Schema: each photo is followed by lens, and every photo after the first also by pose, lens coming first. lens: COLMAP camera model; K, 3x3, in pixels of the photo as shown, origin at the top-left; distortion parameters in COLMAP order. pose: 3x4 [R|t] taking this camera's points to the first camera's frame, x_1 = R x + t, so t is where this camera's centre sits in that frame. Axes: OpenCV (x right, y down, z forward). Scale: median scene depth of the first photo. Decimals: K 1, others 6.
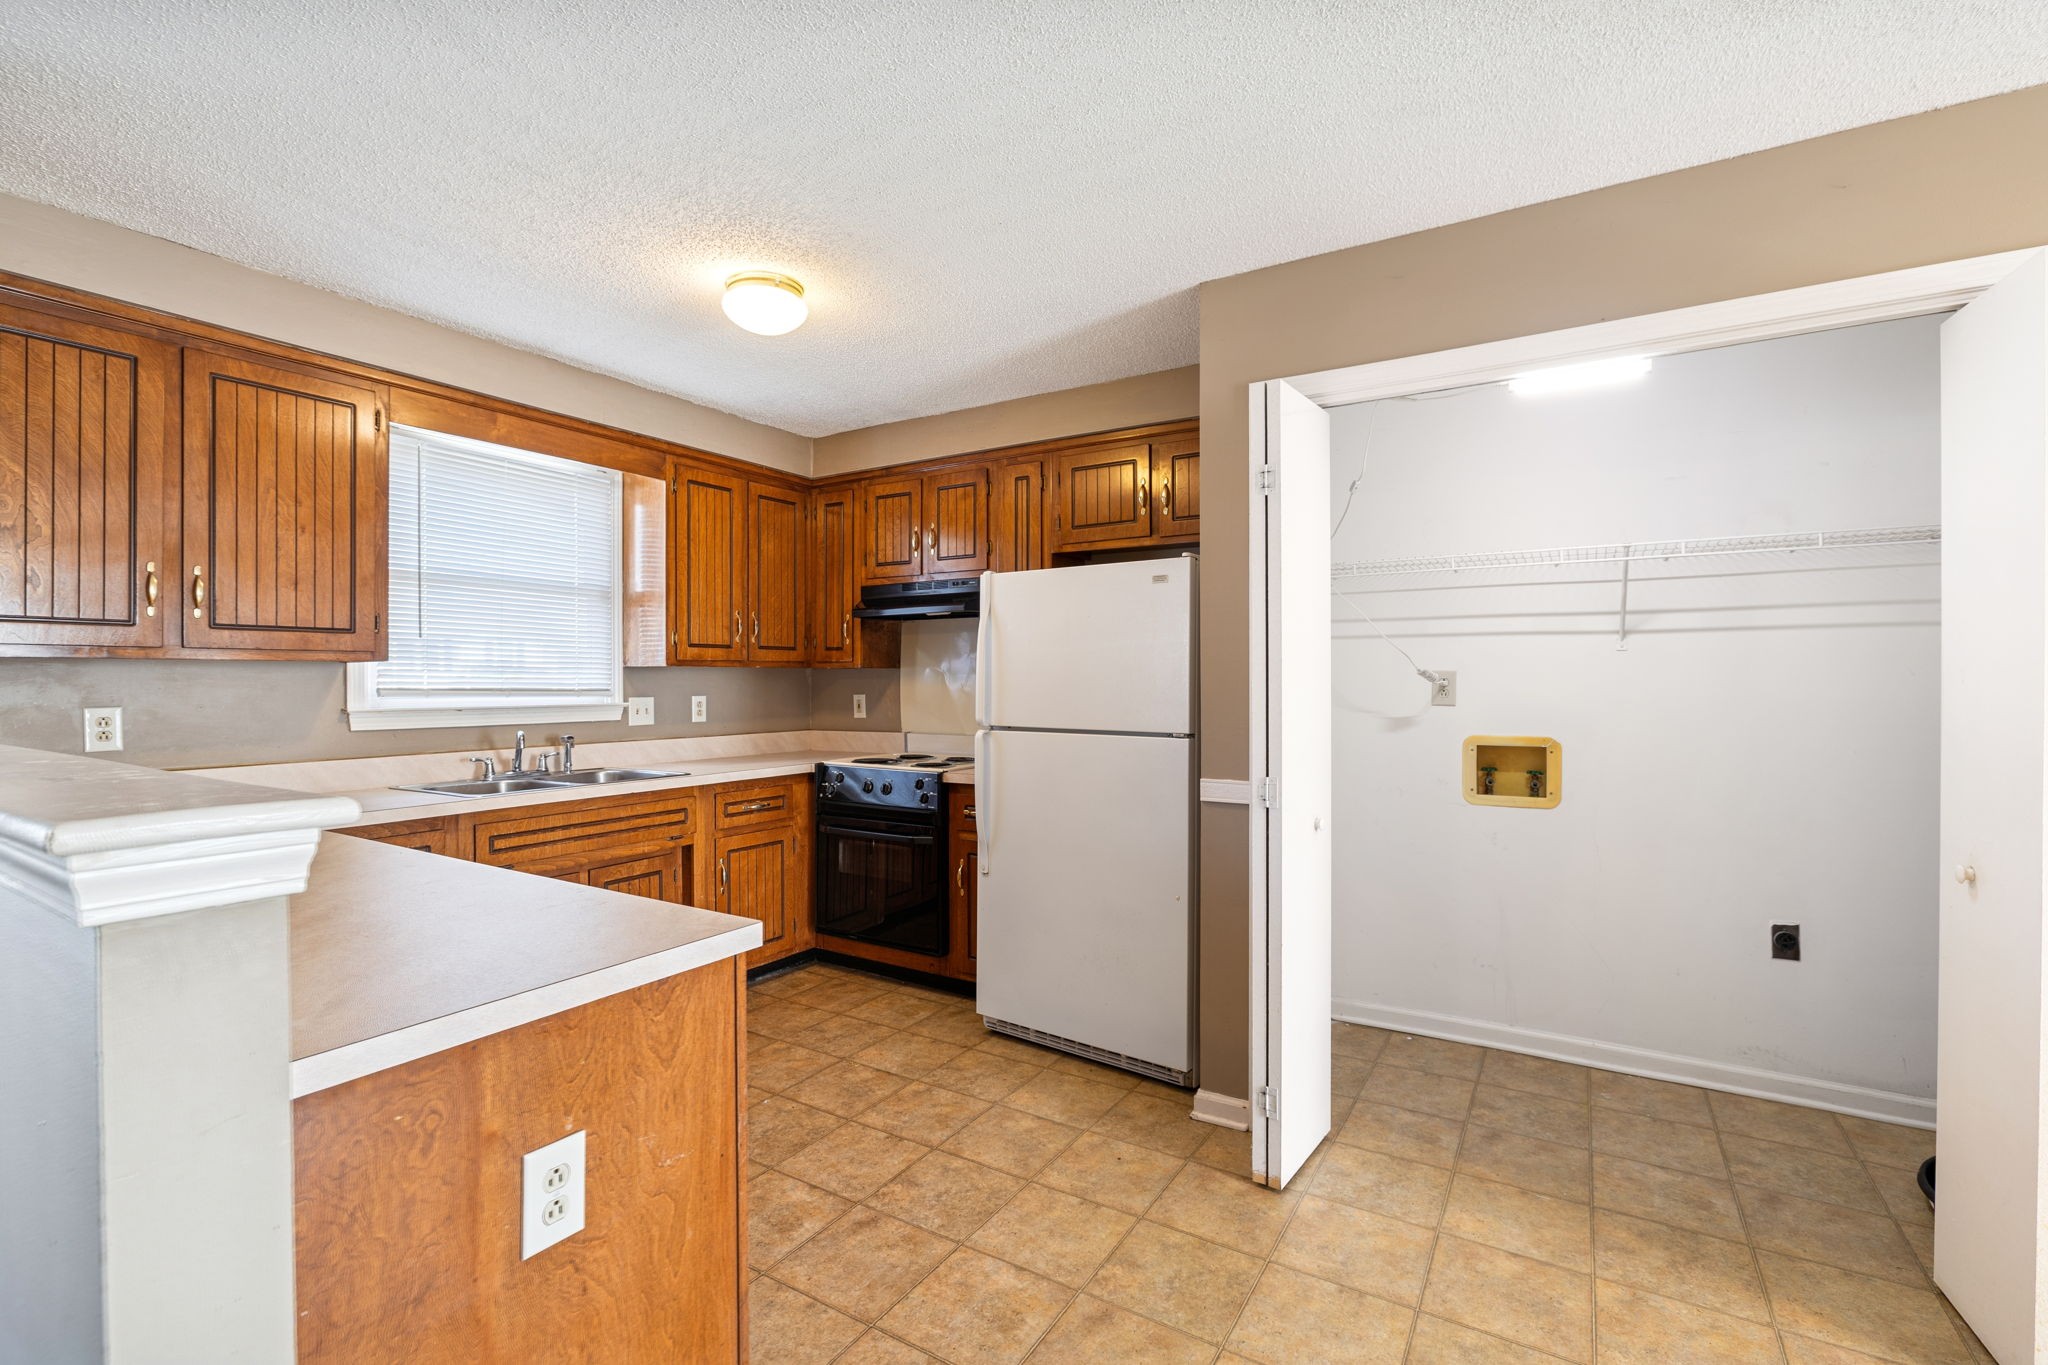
lens RADIAL K [[861.0, 0, 1000.4], [0, 861.0, 680.8], [0, 0, 1]] dist [-0.001773, 0.000154]
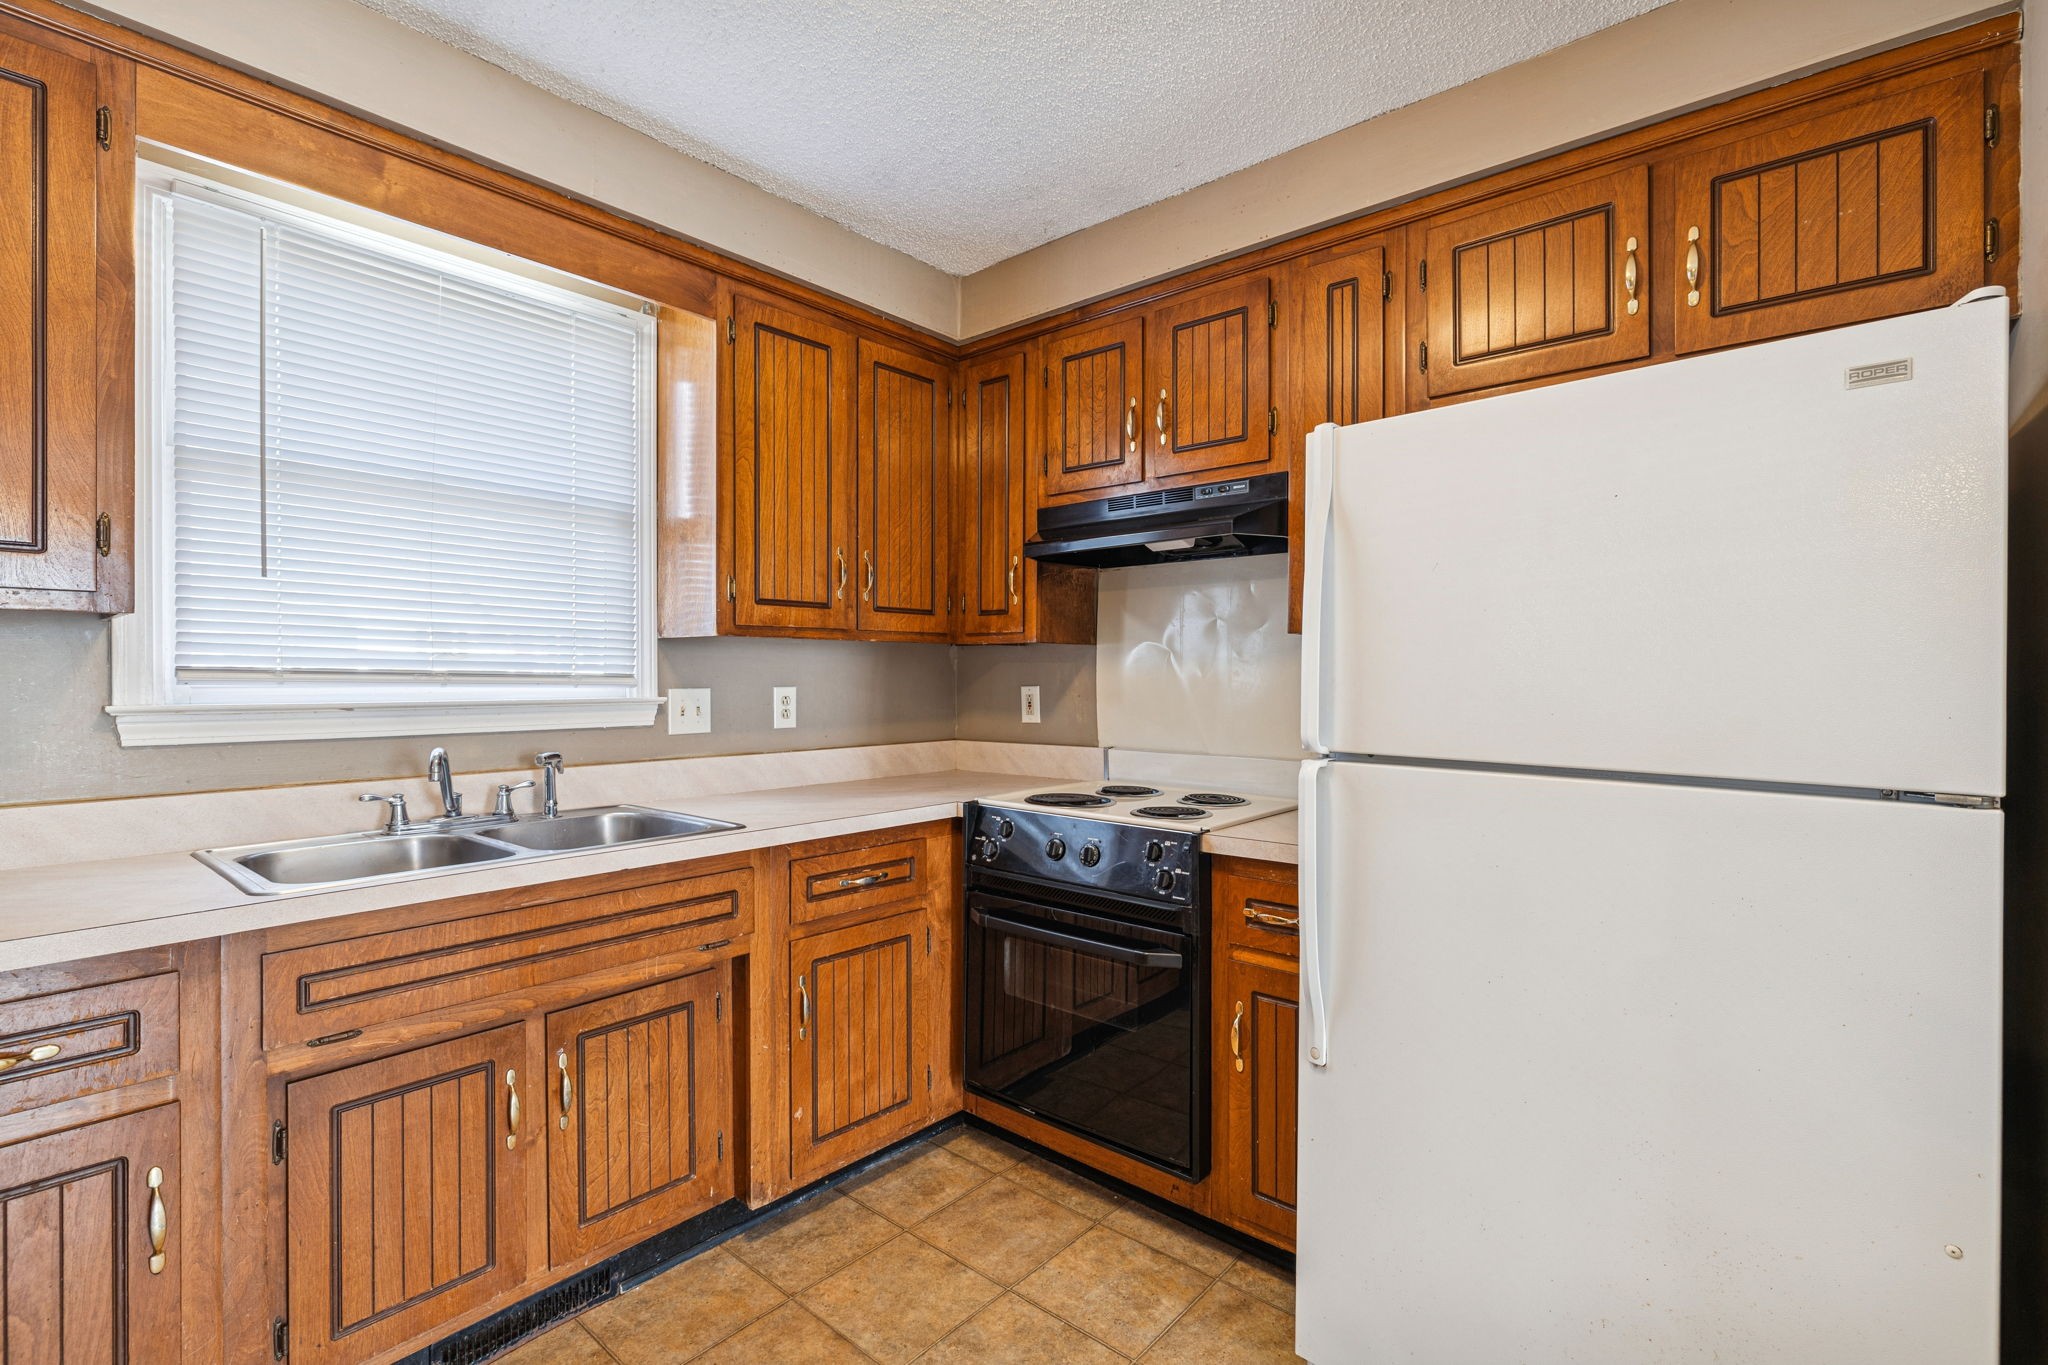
lens RADIAL K [[861.0, 0, 1000.4], [0, 861.0, 680.8], [0, 0, 1]] dist [-0.001773, 0.000154]
pose [[0.986358, 0.003456, -0.164577, -0.096265], [-0.002473, 0.999978, 0.006174, 0.009407], [0.164595, -0.005683, 0.986345, 0.434269]]
